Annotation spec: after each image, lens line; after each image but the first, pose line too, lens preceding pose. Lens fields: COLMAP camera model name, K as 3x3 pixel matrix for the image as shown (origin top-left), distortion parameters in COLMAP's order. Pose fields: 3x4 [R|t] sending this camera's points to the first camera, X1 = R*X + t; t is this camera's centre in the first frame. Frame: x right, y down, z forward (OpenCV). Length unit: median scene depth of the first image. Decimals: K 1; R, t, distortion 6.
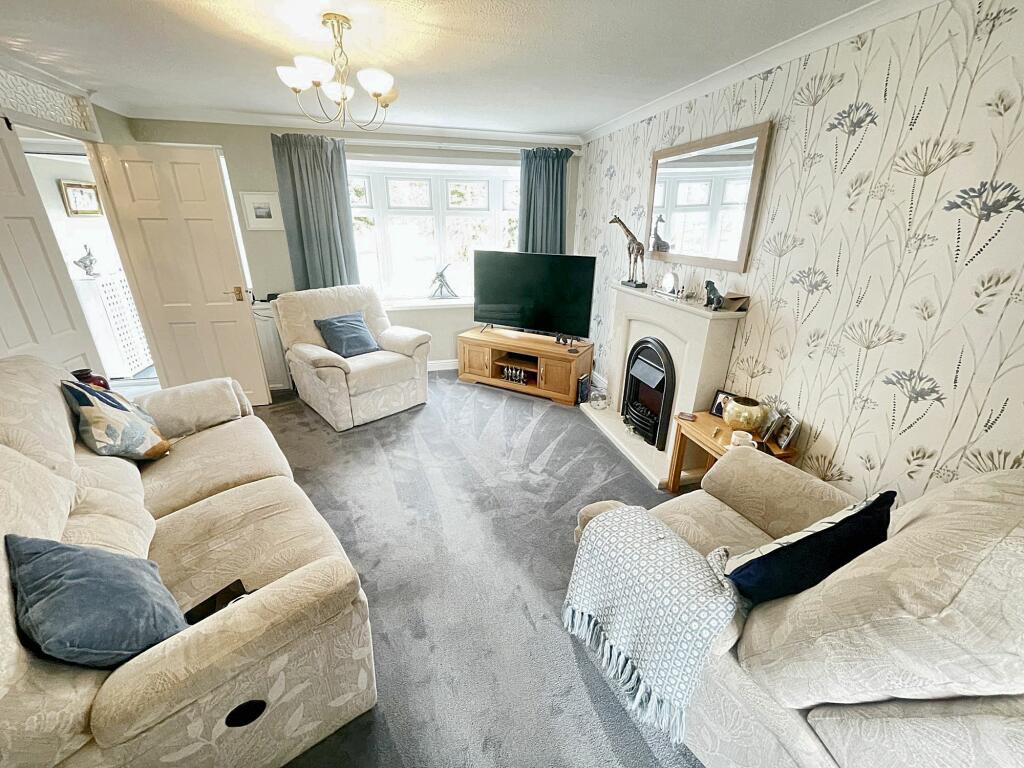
lens RADIAL K [[414.5, 0, 514.2], [0, 414.5, 378.8], [0, 0, 1]] dist [-0.002312, -0.000200]
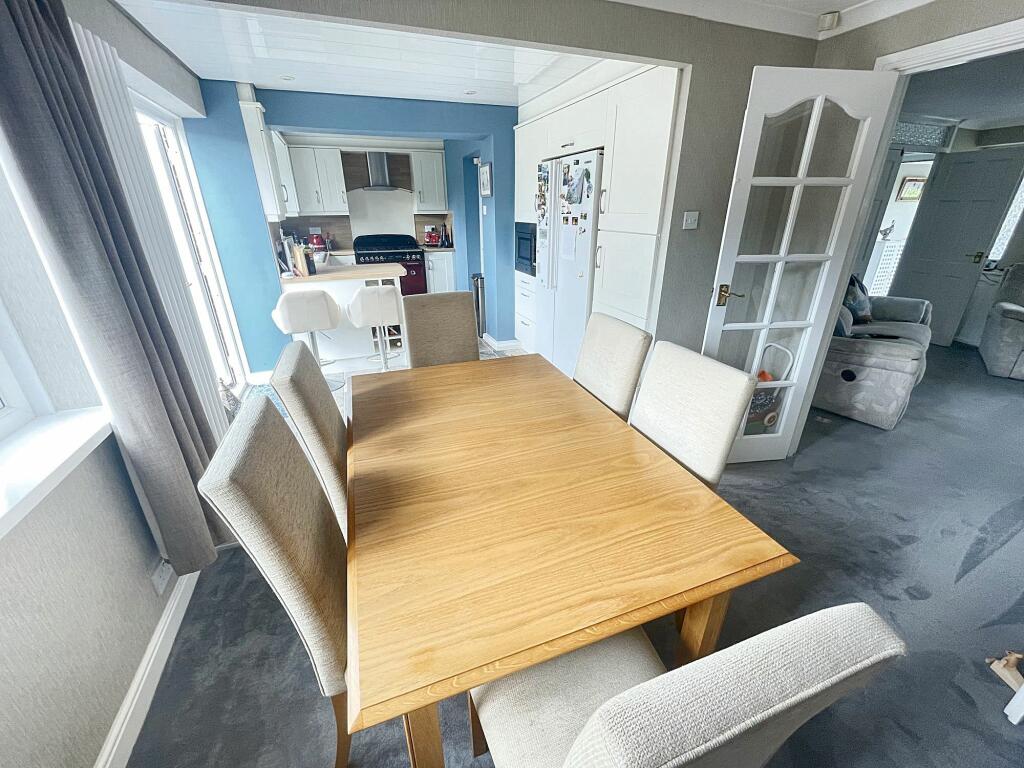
lens RADIAL K [[414.5, 0, 507.2], [0, 414.5, 383.8], [0, 0, 1]] dist [-0.002312, -0.000200]
pose [[0.084420, 0.380697, -0.920838, 0.794600], [-0.349158, 0.876846, 0.330500, 0.331738], [0.933253, 0.293617, 0.206947, -0.782041]]
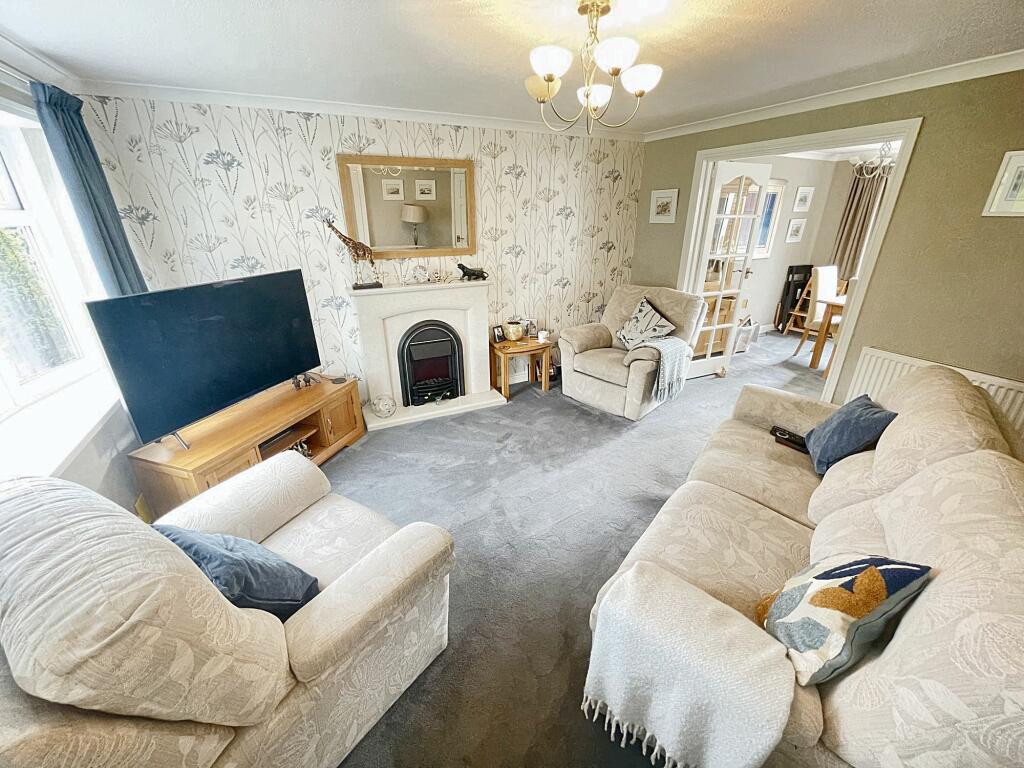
lens RADIAL K [[414.5, 0, 512.6], [0, 414.5, 384.7], [0, 0, 1]] dist [-0.002312, -0.000200]
pose [[-0.194022, -0.386307, 0.901733, -1.250739], [0.352183, 0.830493, 0.431565, -0.542239], [-0.915600, 0.401308, -0.025083, 1.264695]]
